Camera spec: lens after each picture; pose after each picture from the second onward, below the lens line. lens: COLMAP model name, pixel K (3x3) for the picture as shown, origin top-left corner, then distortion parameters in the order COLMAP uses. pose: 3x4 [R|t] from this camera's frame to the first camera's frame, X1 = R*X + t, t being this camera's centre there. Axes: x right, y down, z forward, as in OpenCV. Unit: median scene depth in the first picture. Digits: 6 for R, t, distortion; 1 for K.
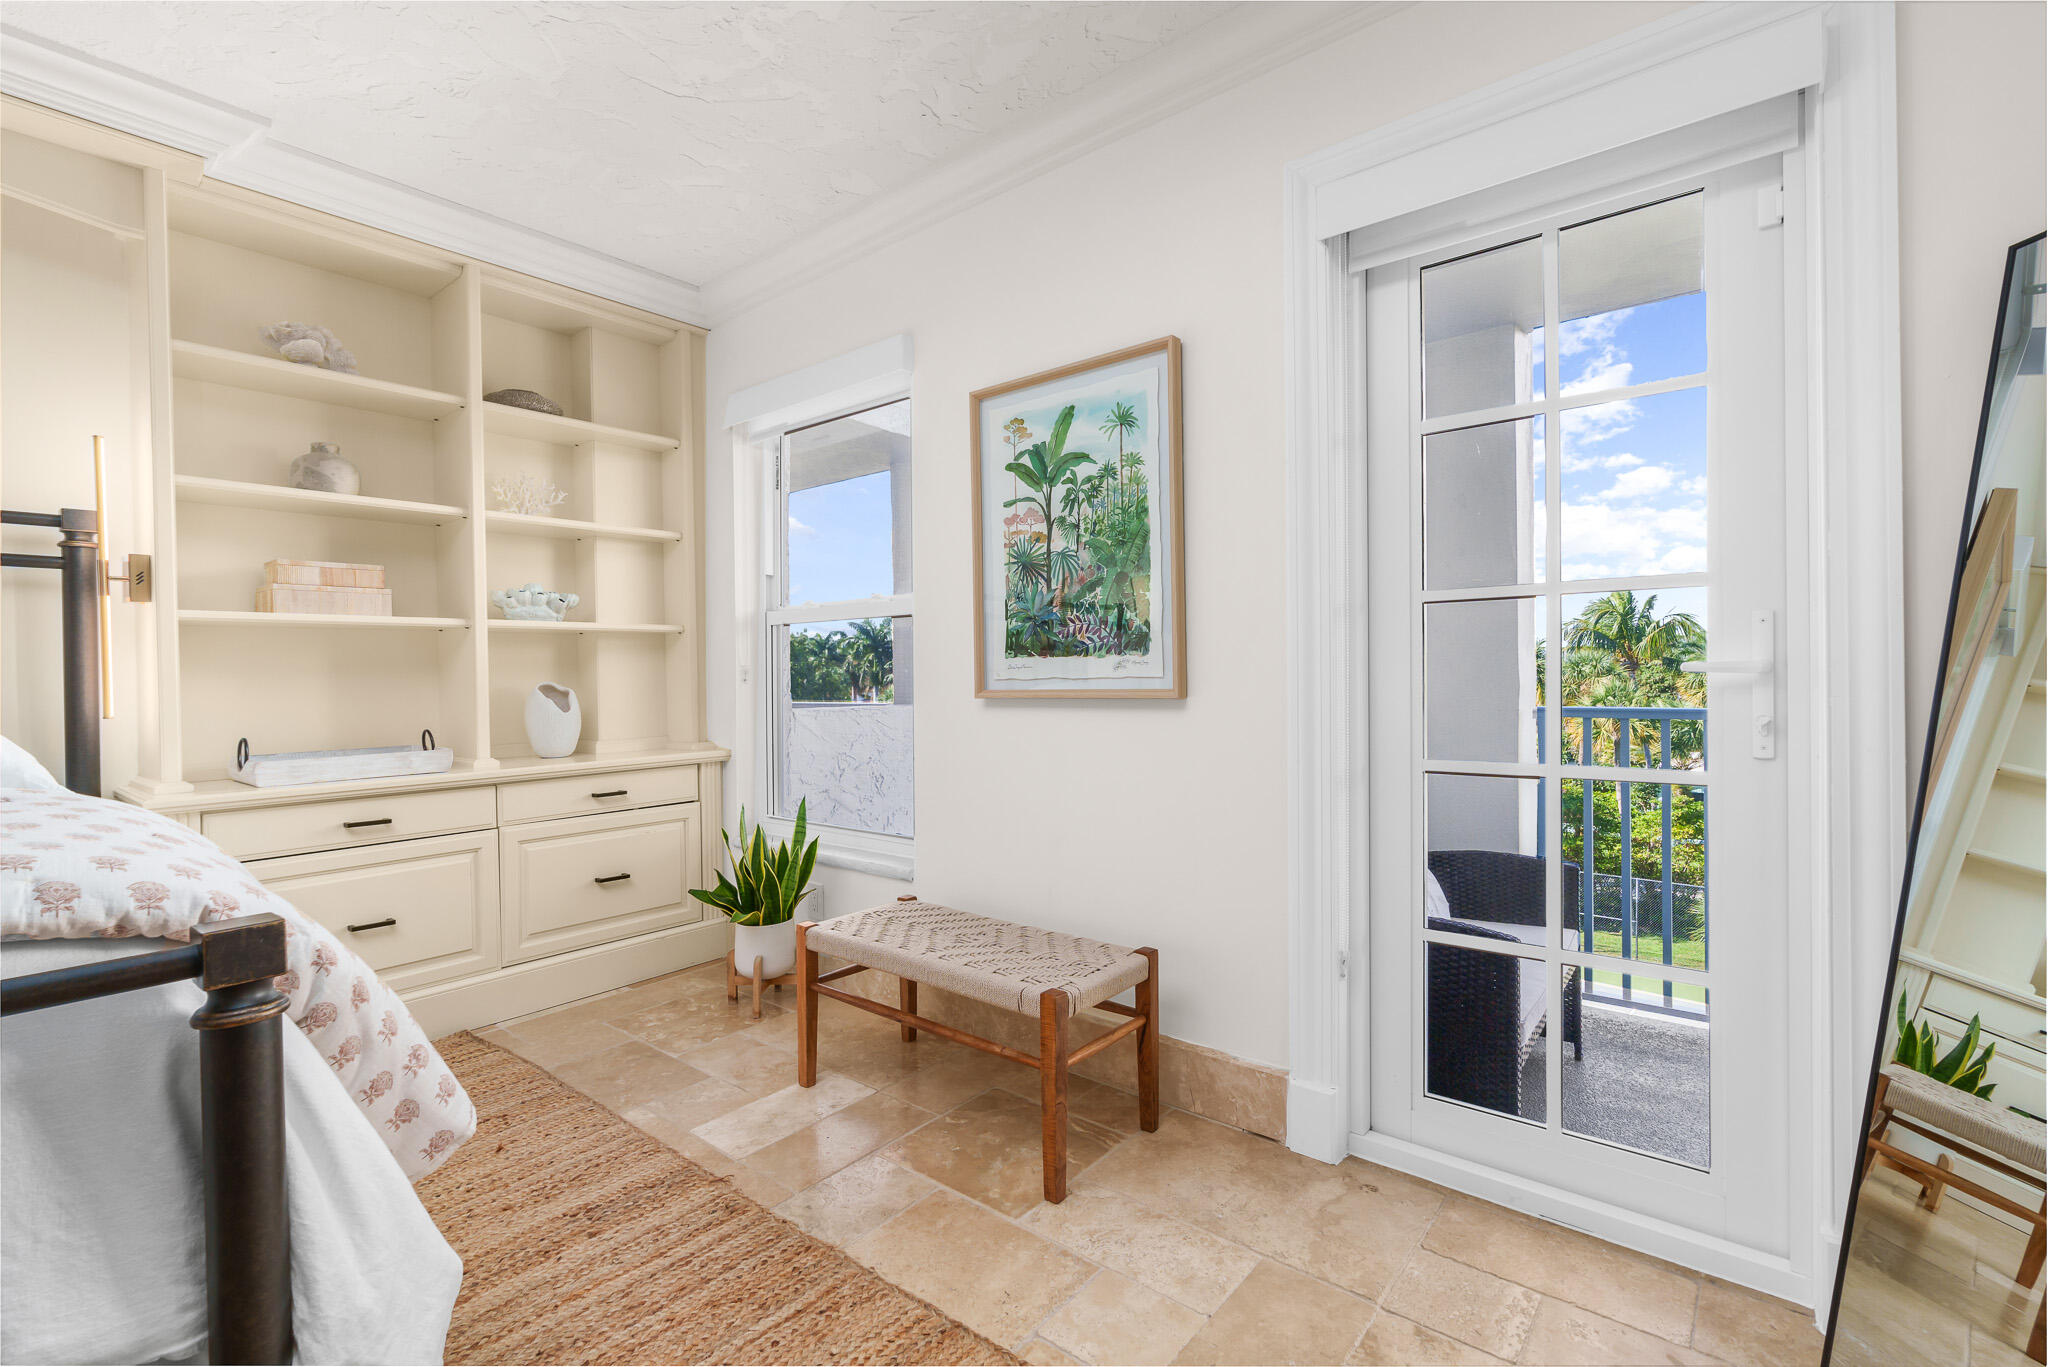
lens RADIAL K [[934.4, 0, 995.7], [0, 934.4, 679.3], [0, 0, 1]] dist [-0.004519, 0.002385]
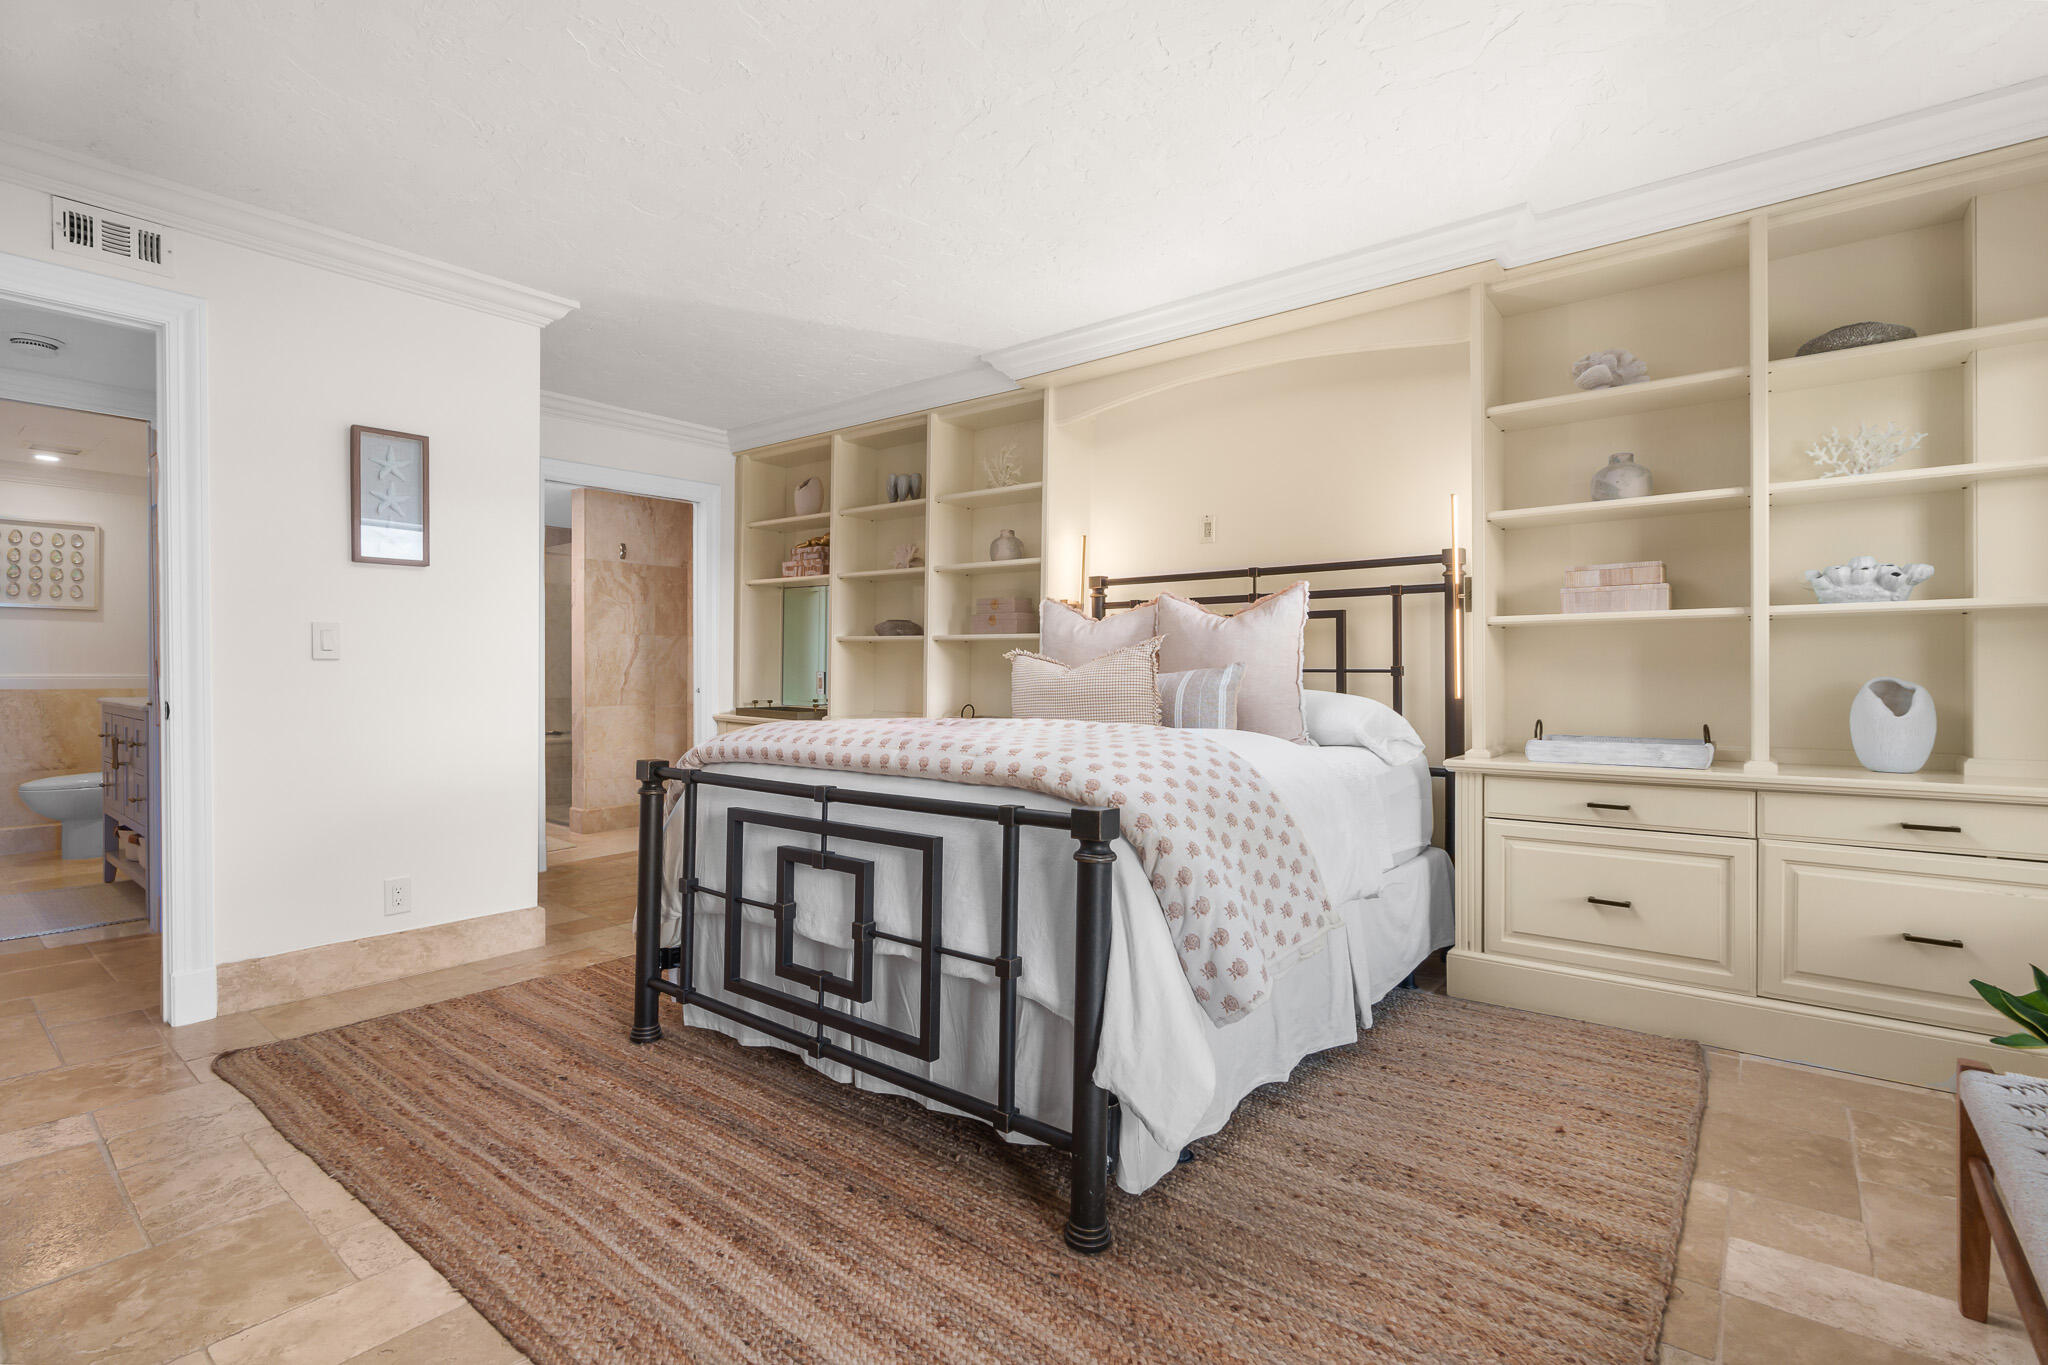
lens RADIAL K [[934.4, 0, 1036.2], [0, 934.4, 678.2], [0, 0, 1]] dist [-0.004519, 0.002385]
pose [[0.036871, 0.018151, -0.999155, 0.381908], [-0.004382, 0.999828, 0.018002, -0.009704], [0.999310, 0.003715, 0.036944, 0.313388]]
